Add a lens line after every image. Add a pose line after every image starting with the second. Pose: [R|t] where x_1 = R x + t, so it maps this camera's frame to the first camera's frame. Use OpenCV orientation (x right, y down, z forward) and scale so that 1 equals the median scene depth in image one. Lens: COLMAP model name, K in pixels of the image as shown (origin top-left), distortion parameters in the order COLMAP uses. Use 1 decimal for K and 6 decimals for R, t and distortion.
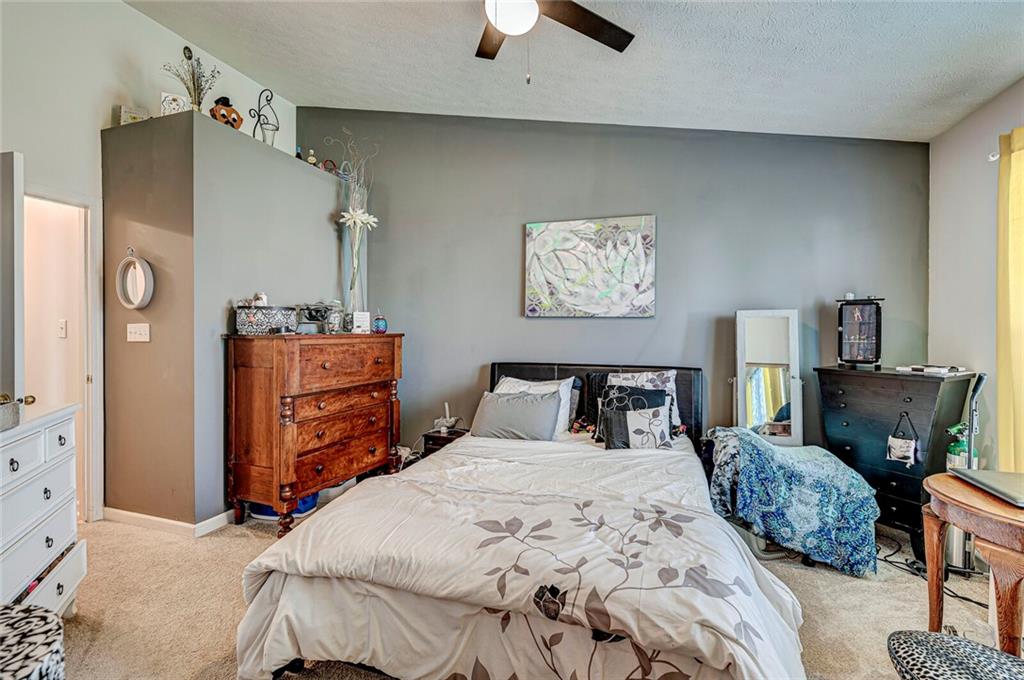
lens RADIAL K [[441.7, 0, 512.5], [0, 441.7, 334.2], [0, 0, 1]] dist [0.001753, 0.000877]
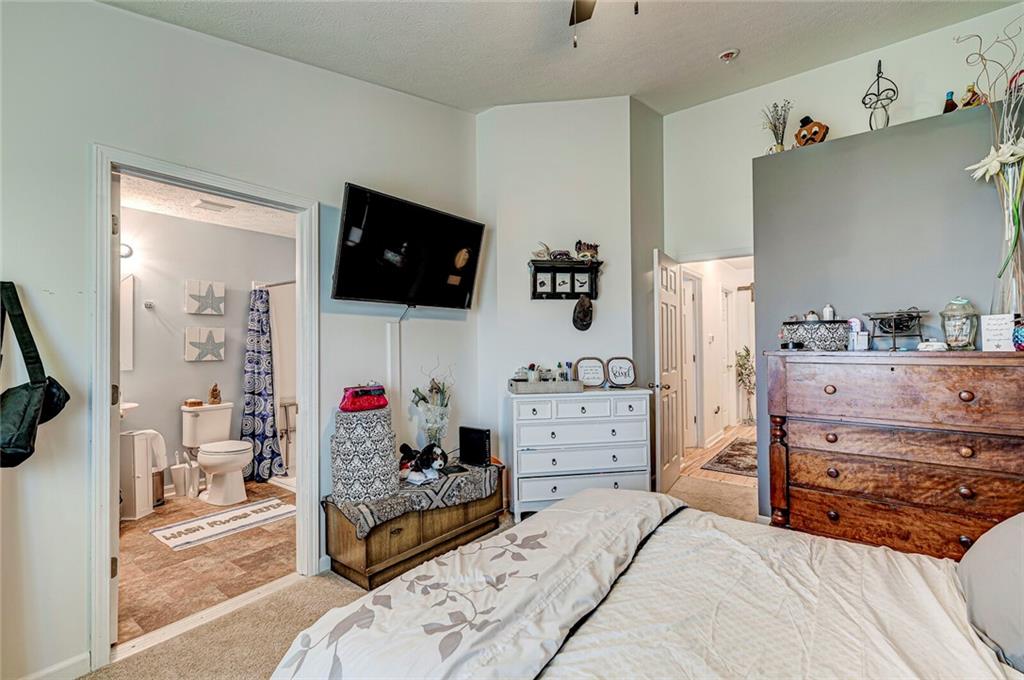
lens RADIAL K [[433.8, 0, 512.0], [0, 433.8, 340.0], [0, 0, 1]] dist [-0.000628, 0.000051]
pose [[-0.292715, -0.006027, -0.956181, 0.502320], [0.004011, 0.999964, -0.007531, -0.017985], [0.956191, -0.006040, -0.292680, 0.646530]]
